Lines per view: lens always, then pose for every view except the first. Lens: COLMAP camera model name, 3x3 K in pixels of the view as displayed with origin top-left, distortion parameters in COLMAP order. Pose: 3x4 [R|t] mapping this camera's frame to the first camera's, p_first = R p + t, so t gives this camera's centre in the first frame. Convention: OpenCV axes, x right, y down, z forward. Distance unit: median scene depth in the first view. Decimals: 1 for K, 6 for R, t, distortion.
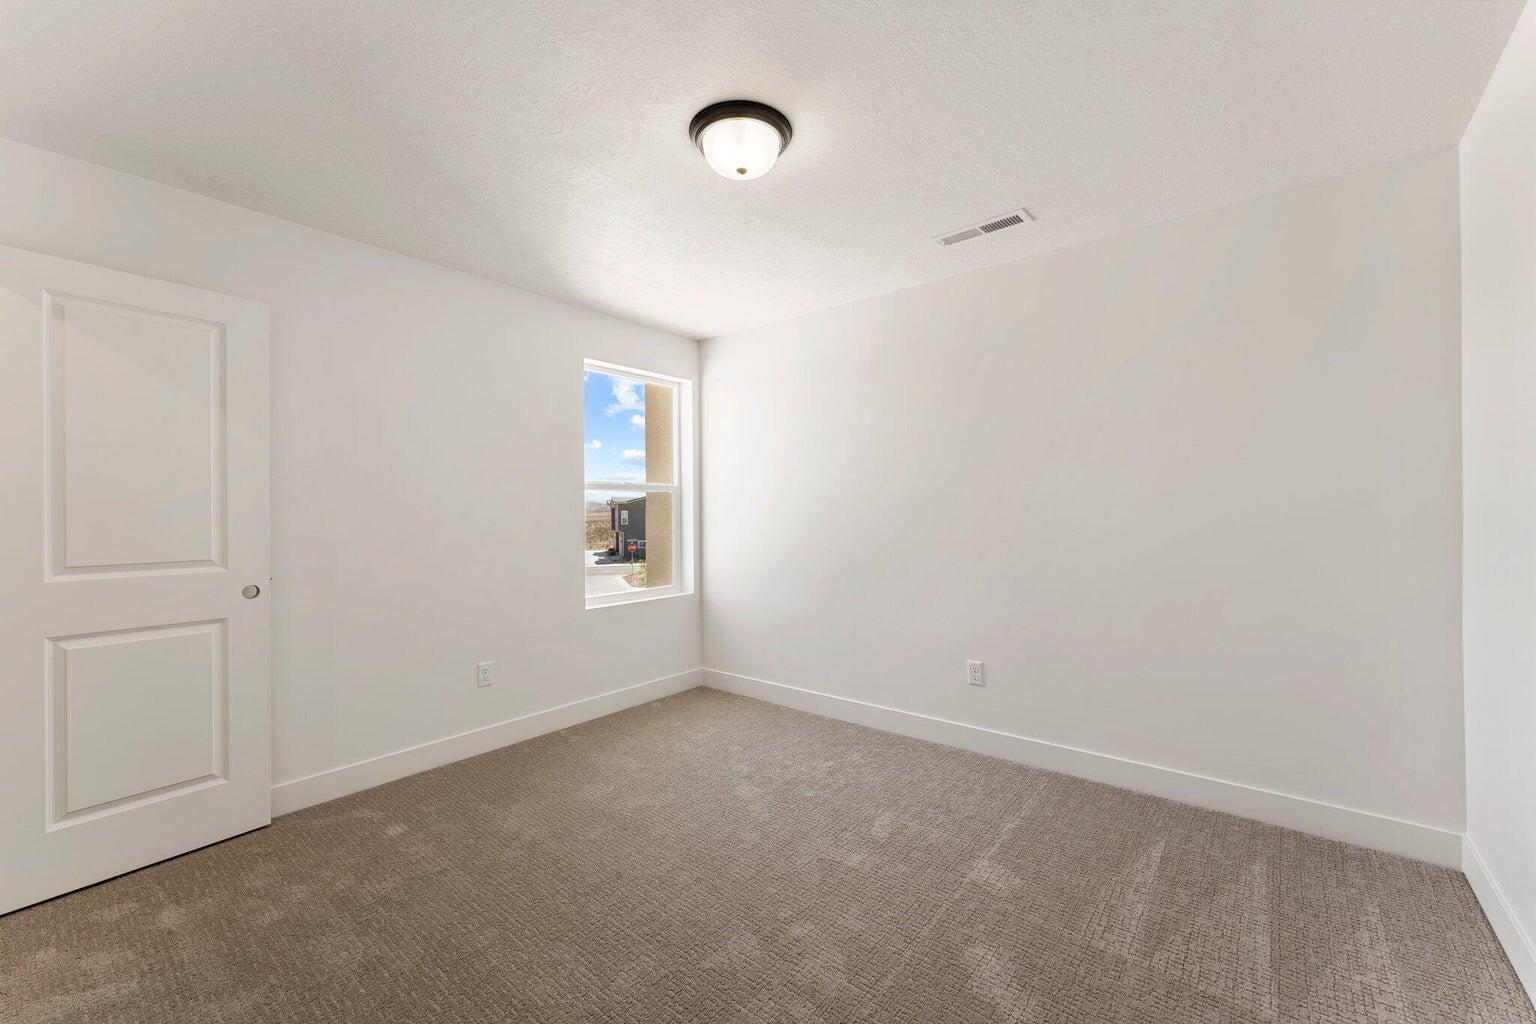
lens RADIAL K [[642.9, 0, 768.0], [0, 642.9, 512.0], [0, 0, 1]] dist [-0.000479, -0.000087]
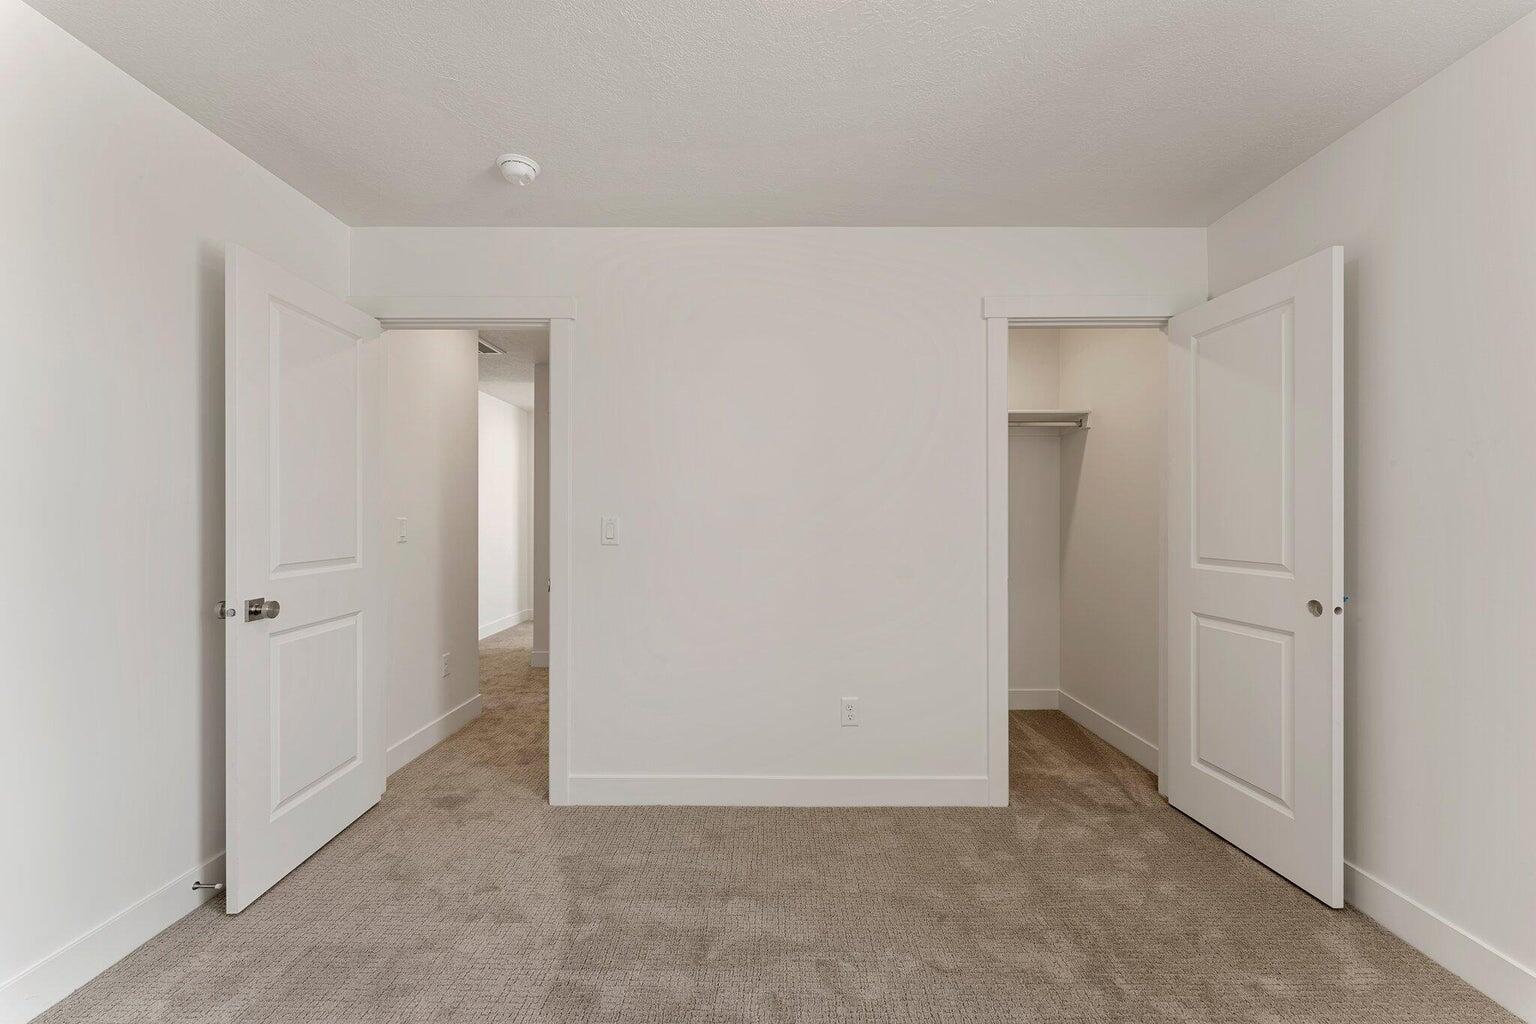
lens RADIAL K [[615.1, 0, 768.0], [0, 615.1, 512.0], [0, 0, 1]] dist [-0.000228, -0.000107]
pose [[-0.778782, 0.007049, -0.627255, 0.244873], [0.008360, 0.999965, 0.000858, -0.006072], [0.627239, -0.004576, -0.778813, 1.227879]]
